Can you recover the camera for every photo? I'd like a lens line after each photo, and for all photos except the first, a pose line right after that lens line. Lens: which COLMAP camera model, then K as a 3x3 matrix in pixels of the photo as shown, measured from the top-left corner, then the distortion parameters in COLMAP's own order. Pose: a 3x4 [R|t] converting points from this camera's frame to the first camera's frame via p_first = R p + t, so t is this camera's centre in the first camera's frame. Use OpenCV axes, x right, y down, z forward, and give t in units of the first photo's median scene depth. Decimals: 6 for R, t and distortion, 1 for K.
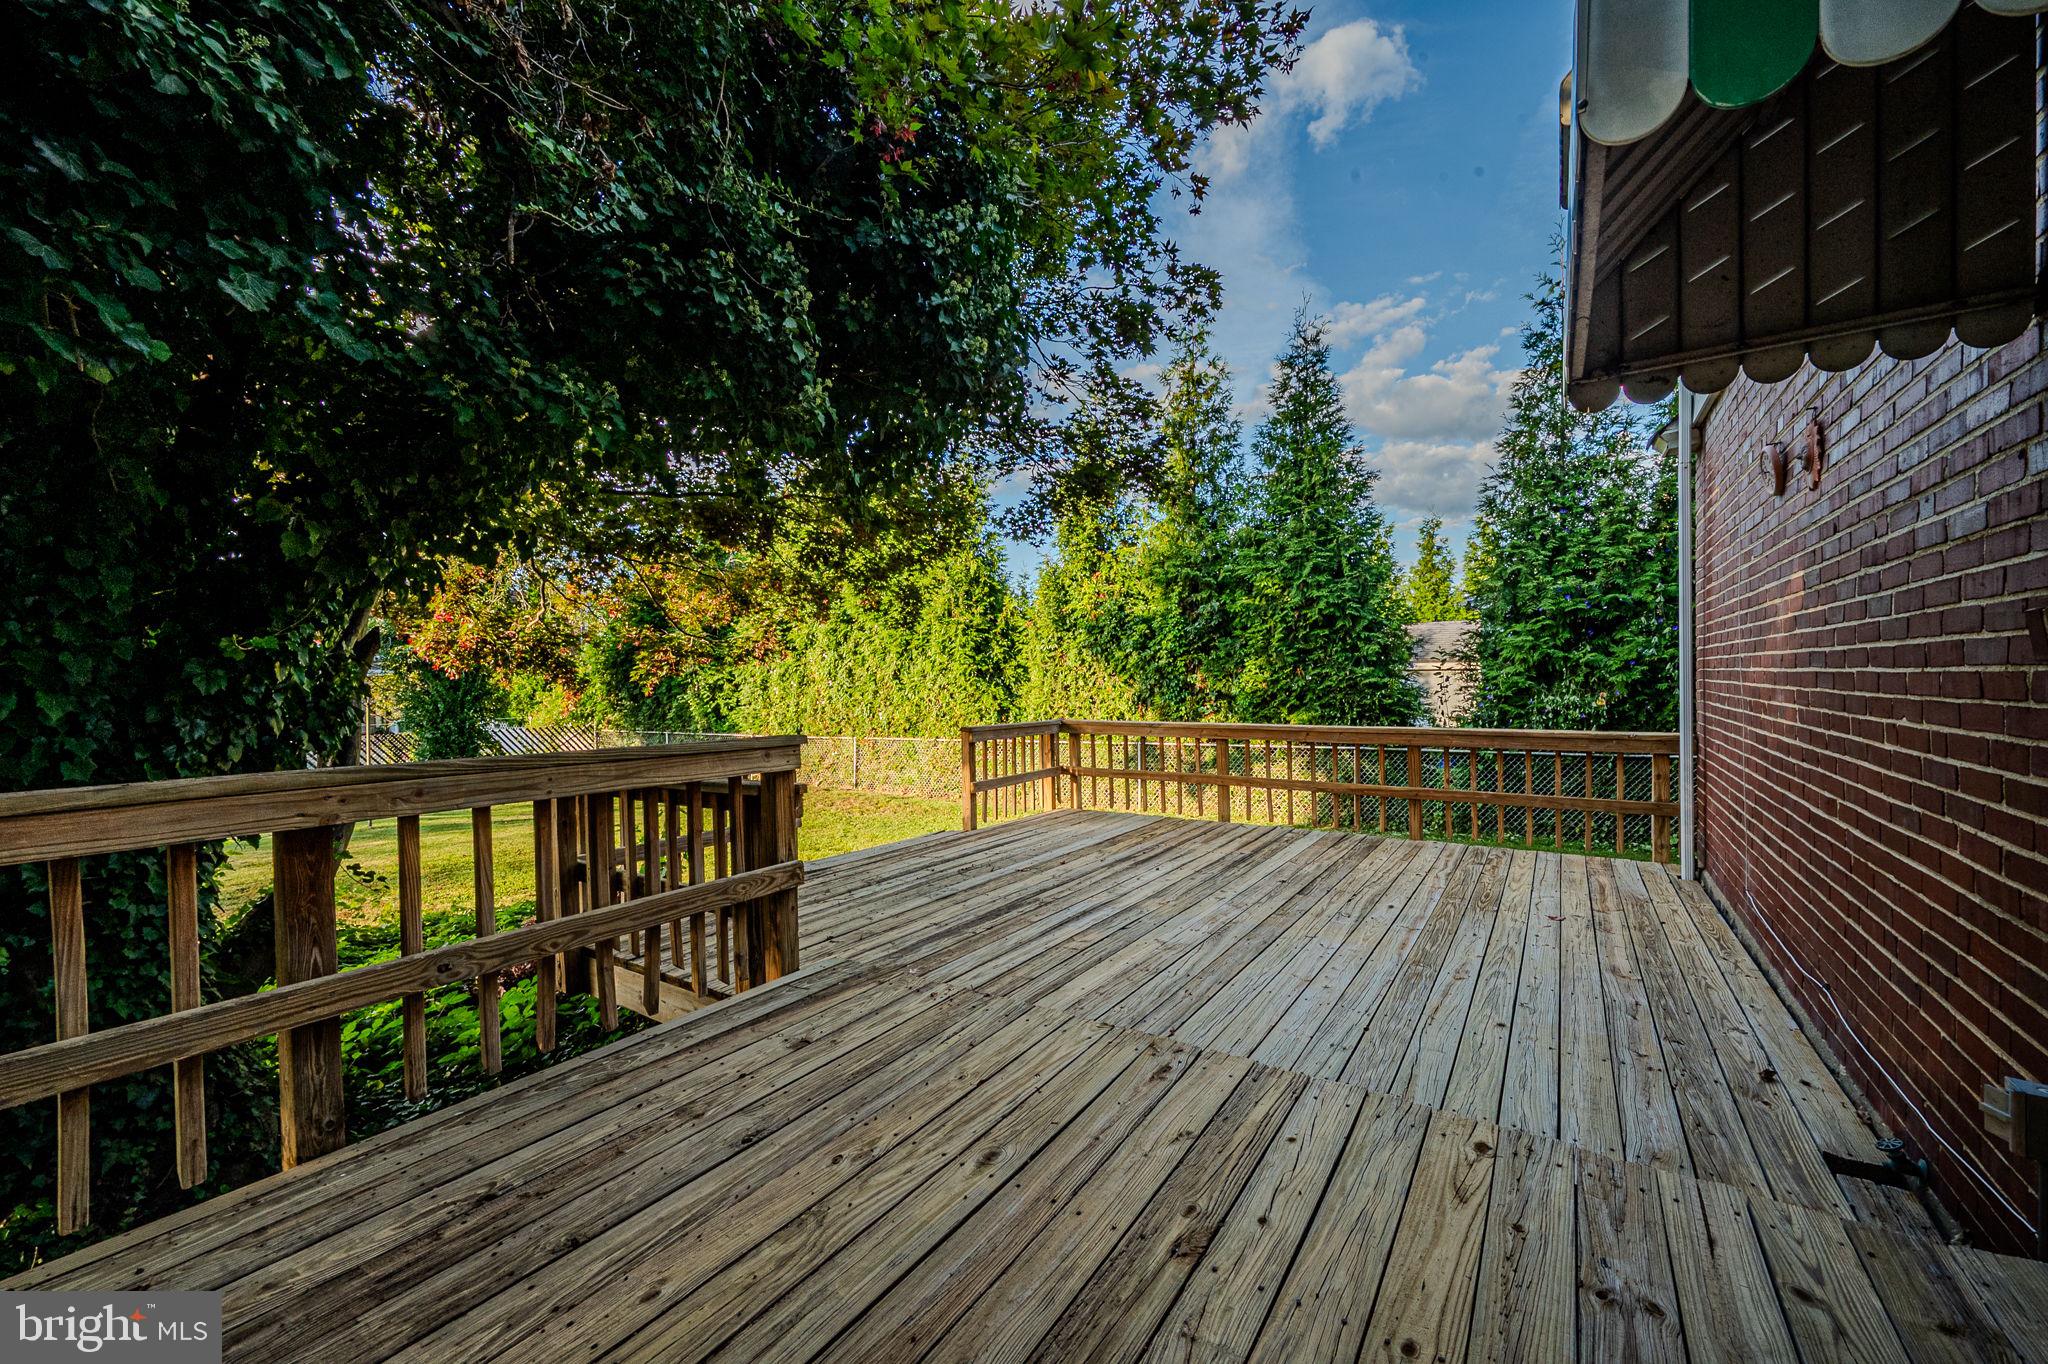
lens RADIAL K [[804.8, 0, 1031.8], [0, 804.8, 688.7], [0, 0, 1]] dist [-0.001352, -0.000082]
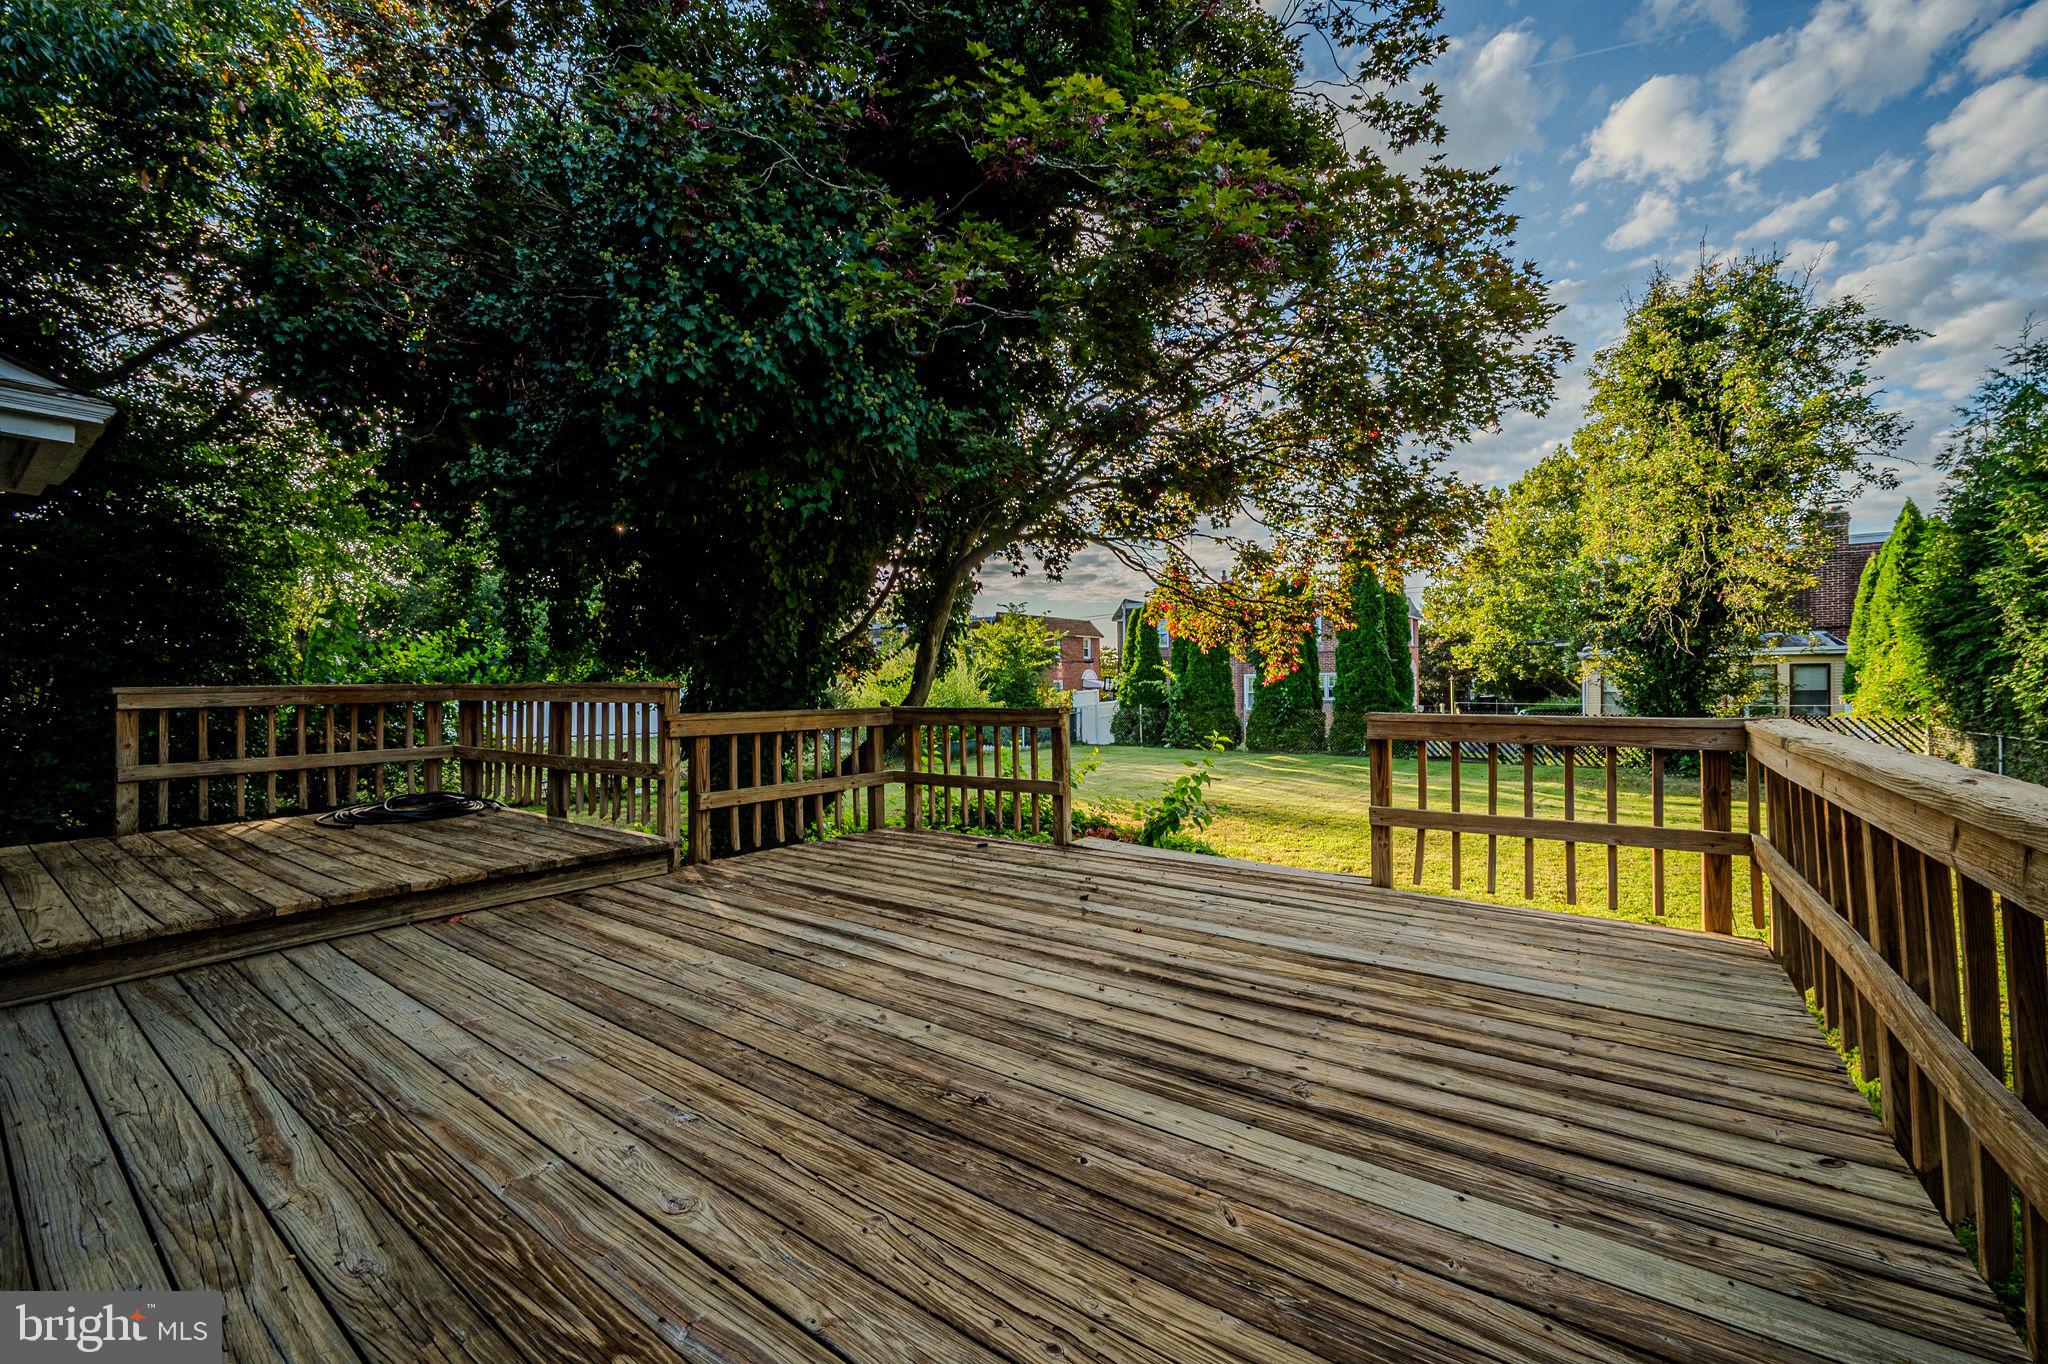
lens RADIAL K [[804.8, 0, 1031.8], [0, 804.8, 688.7], [0, 0, 1]] dist [-0.001352, -0.000082]
pose [[-0.036246, 0.018591, -0.999170, 0.763246], [-0.000786, 0.999826, 0.018631, 0.027141], [0.999343, 0.001461, -0.036225, 1.114434]]
